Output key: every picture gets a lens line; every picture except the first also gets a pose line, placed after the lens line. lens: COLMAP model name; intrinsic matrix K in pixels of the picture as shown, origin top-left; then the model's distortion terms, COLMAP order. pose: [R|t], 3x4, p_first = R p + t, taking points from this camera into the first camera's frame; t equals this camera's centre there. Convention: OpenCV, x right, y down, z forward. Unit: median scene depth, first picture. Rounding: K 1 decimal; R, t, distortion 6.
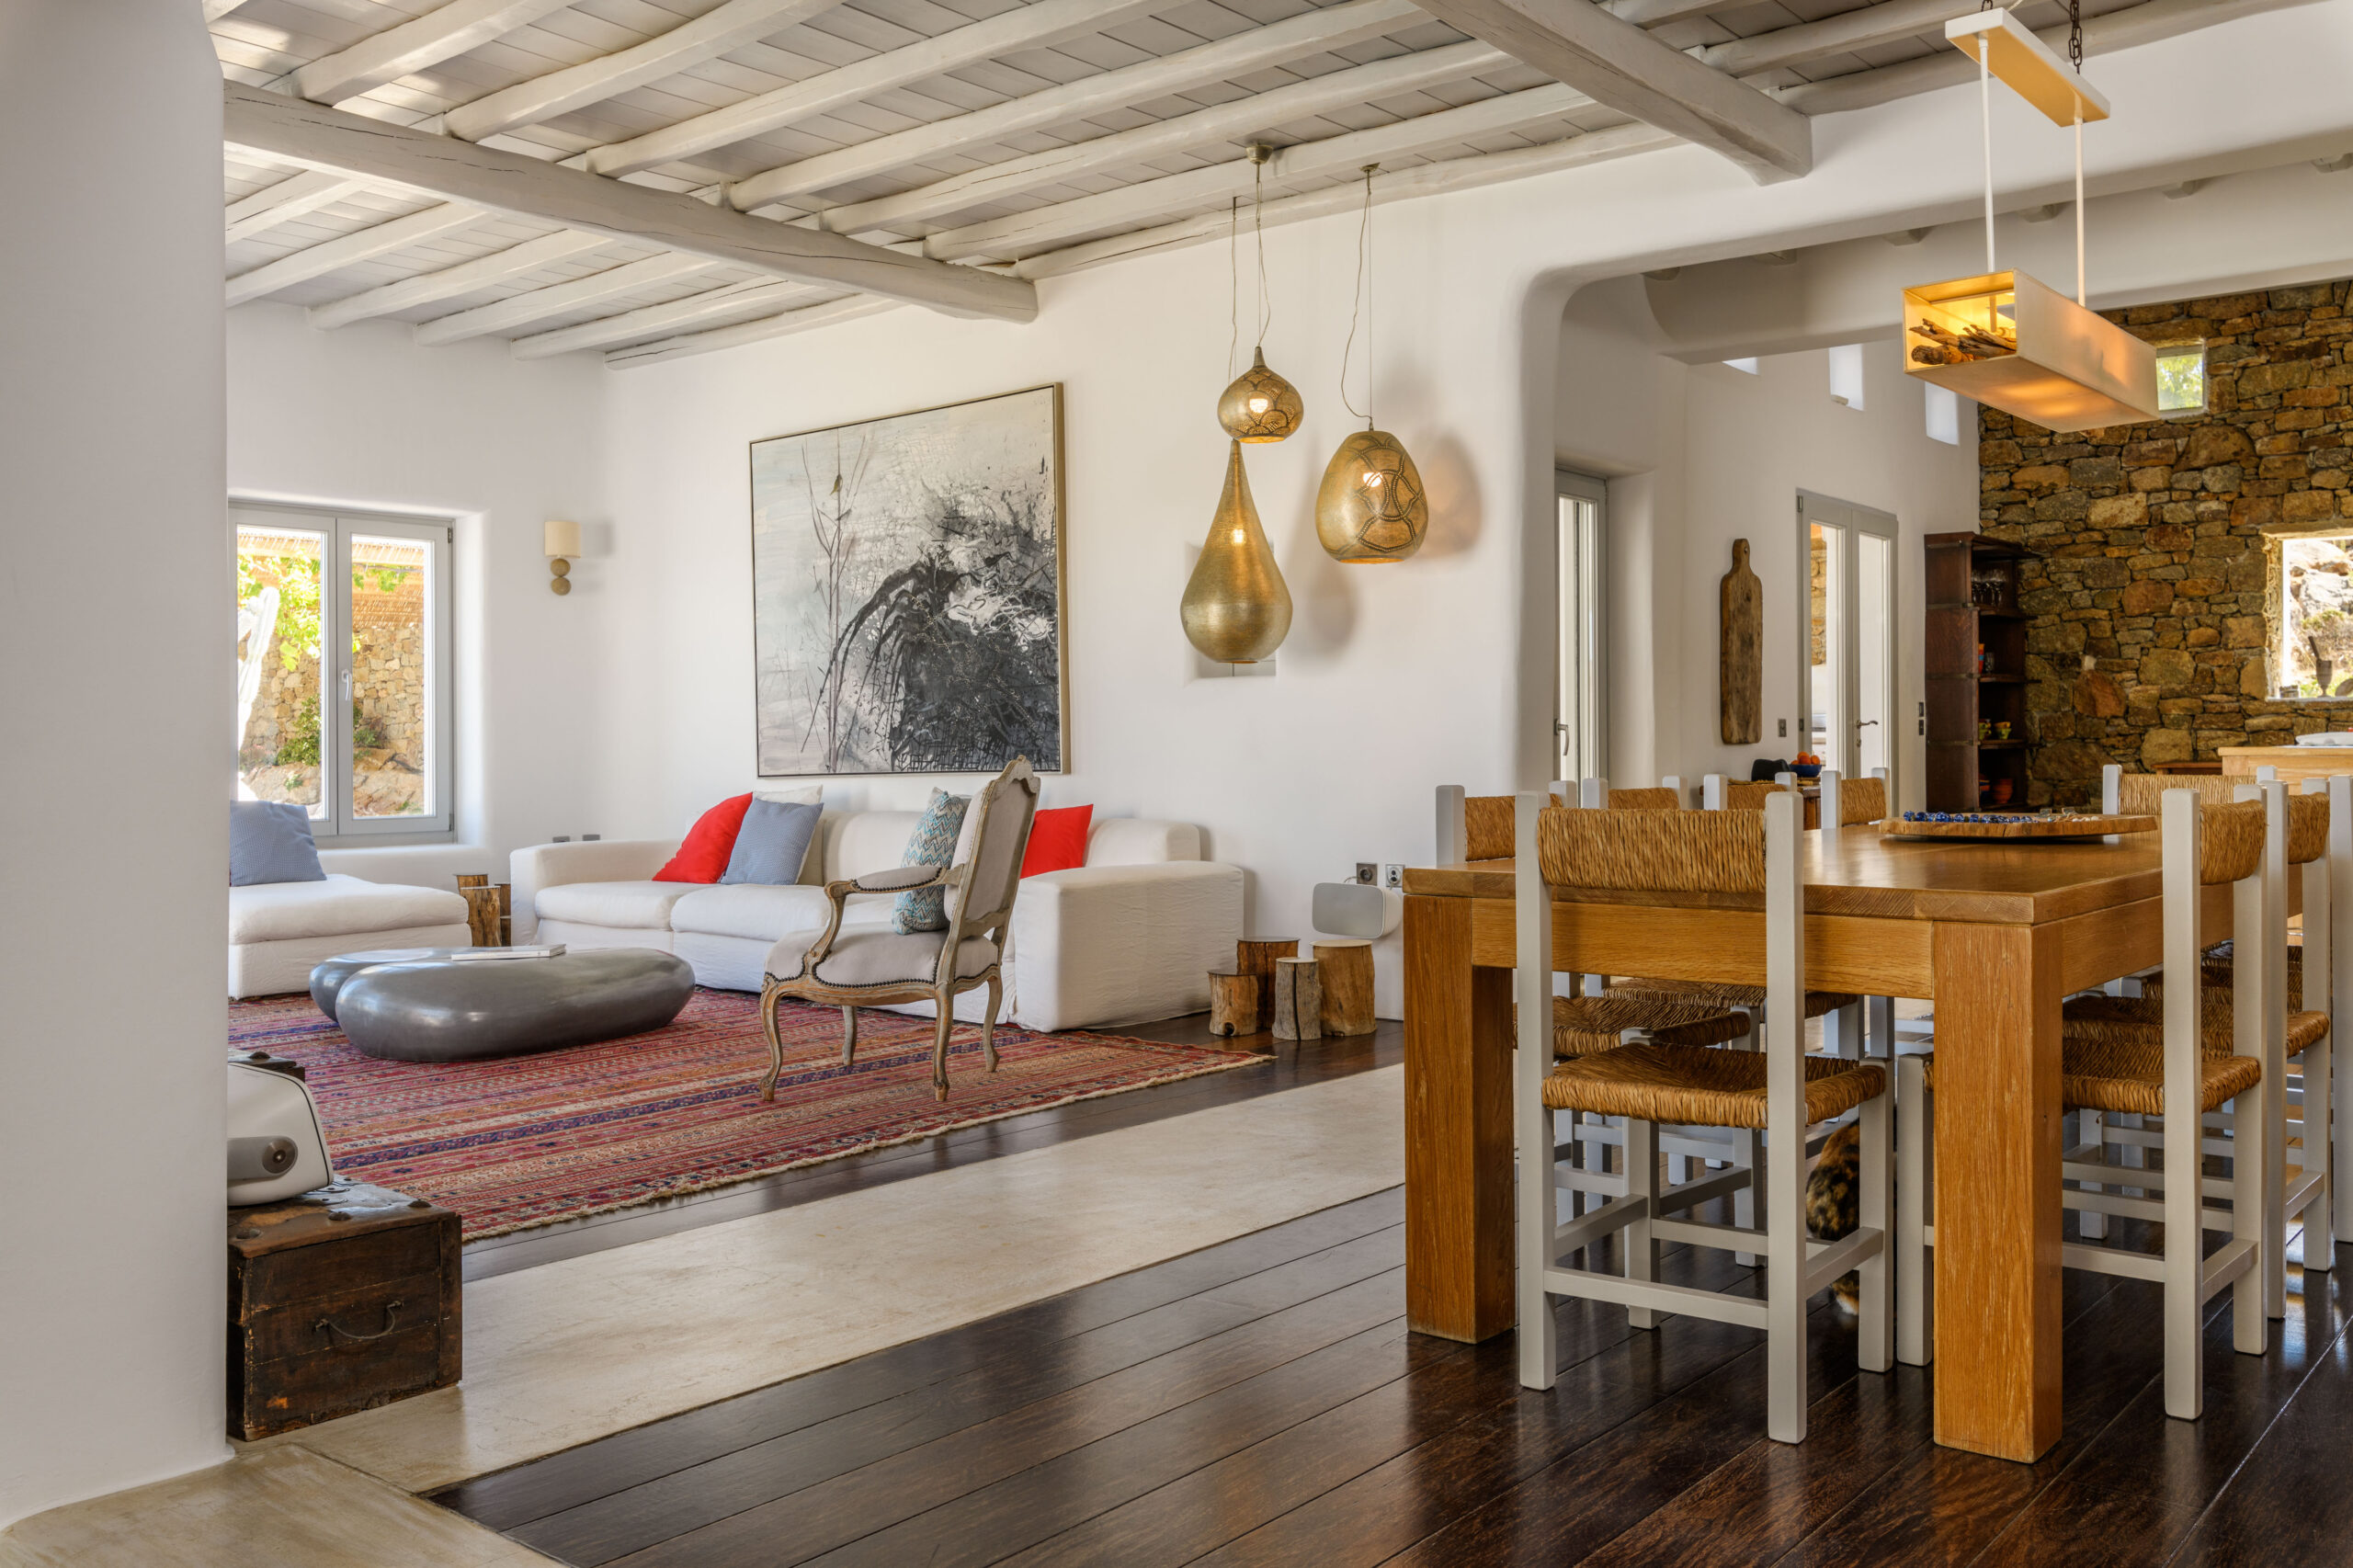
lens RADIAL K [[2011.0, 0, 1176.5], [0, 2011.0, 784.0], [0, 0, 1]] dist [-0.004576, 0.010710]
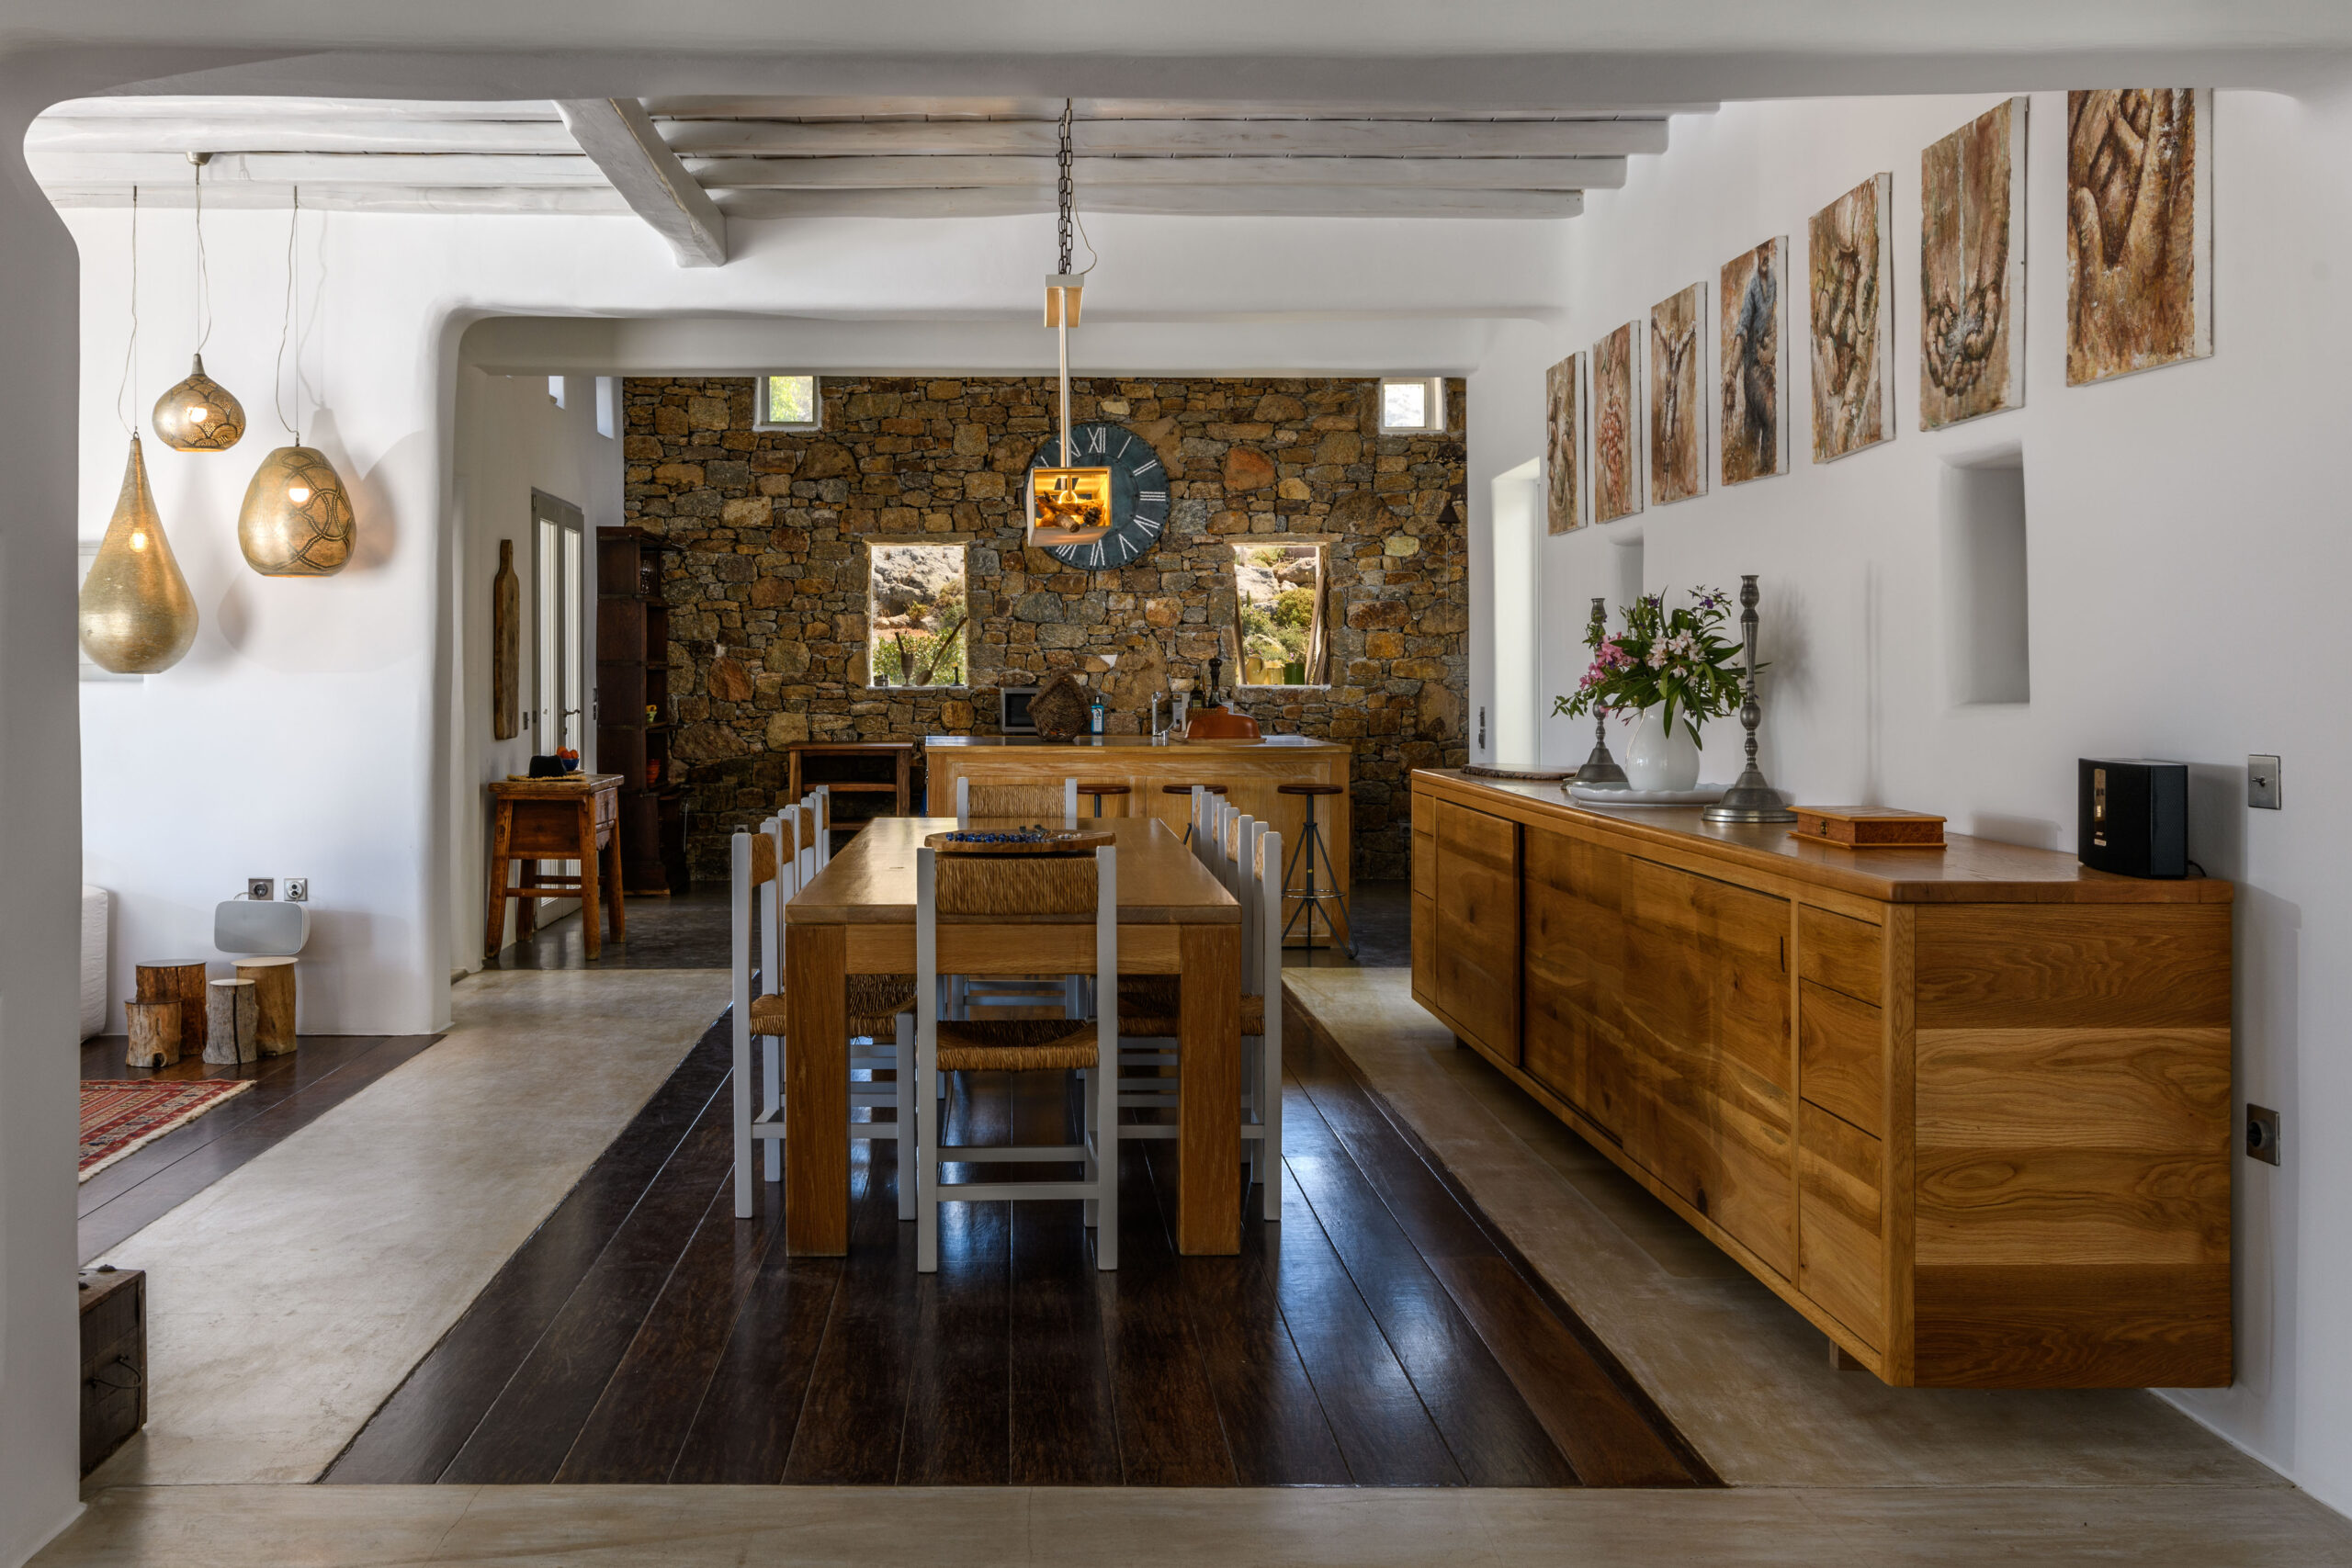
lens RADIAL K [[2316.0, 0, 1176.0], [0, 2316.0, 784.0], [0, 0, 1]] dist [0.000100, 0.002452]
pose [[0.735453, -0.020787, 0.677257, -0.218422], [0.002560, 0.999607, 0.027900, -0.023605], [-0.677571, -0.018785, 0.735217, -0.083525]]
